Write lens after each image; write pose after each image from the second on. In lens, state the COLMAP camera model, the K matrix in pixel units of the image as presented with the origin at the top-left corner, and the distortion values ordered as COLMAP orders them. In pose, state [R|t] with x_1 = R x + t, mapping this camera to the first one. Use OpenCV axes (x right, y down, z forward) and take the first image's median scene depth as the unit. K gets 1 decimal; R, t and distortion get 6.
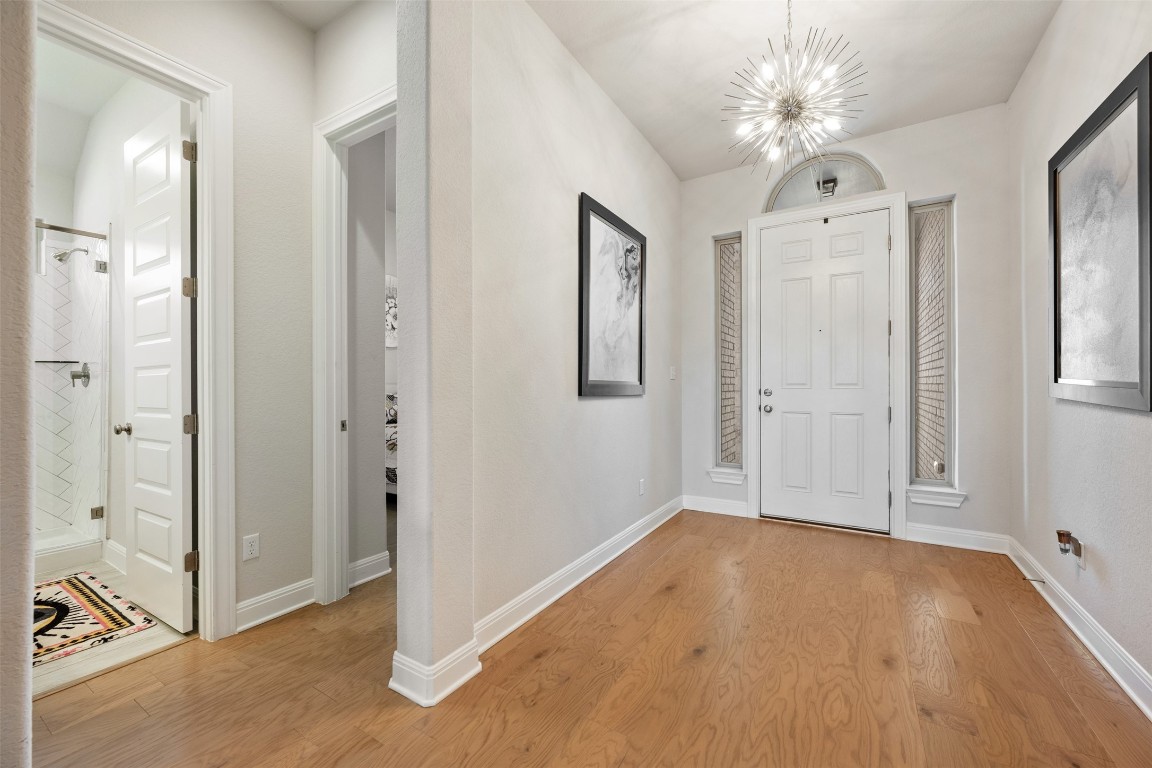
lens RADIAL K [[455.6, 0, 580.5], [0, 455.6, 383.8], [0, 0, 1]] dist [-0.001295, -0.000302]
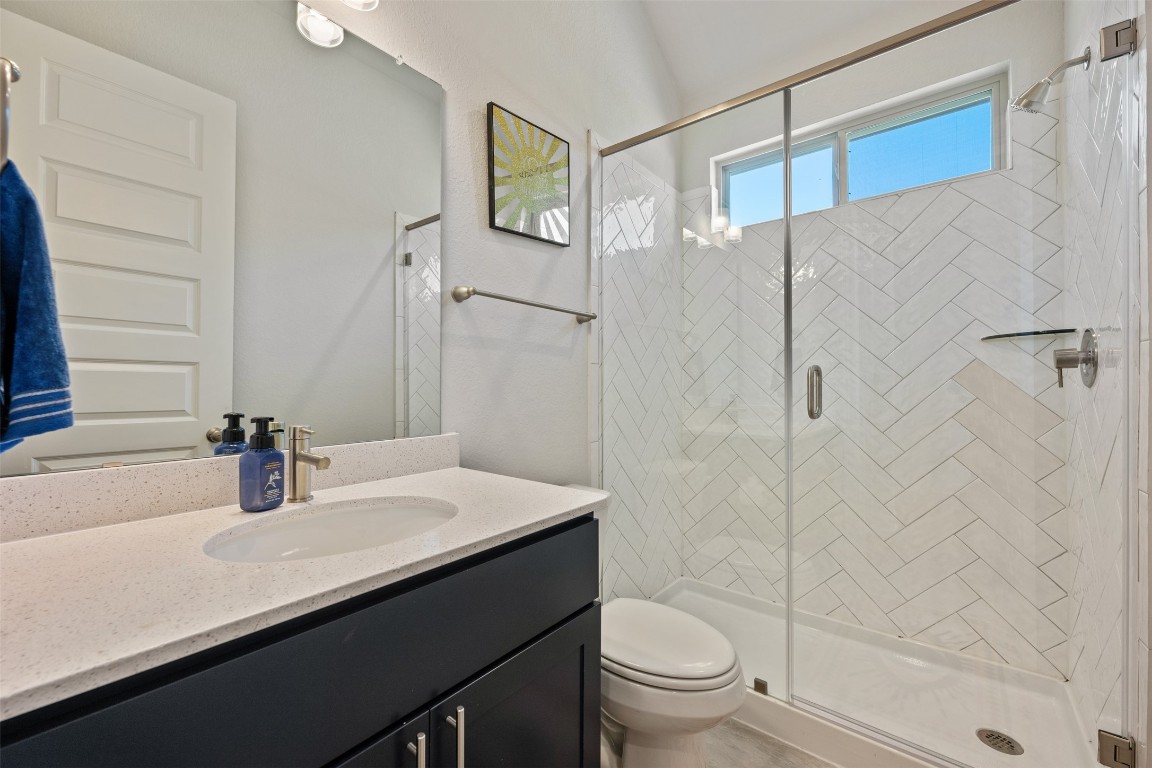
lens RADIAL K [[455.6, 0, 580.4], [0, 455.6, 379.6], [0, 0, 1]] dist [-0.001295, -0.000302]
pose [[-0.138355, -0.006030, -0.990364, -0.612226], [0.002622, 0.999976, -0.006455, 0.001669], [0.990379, -0.003490, -0.138336, 0.596670]]
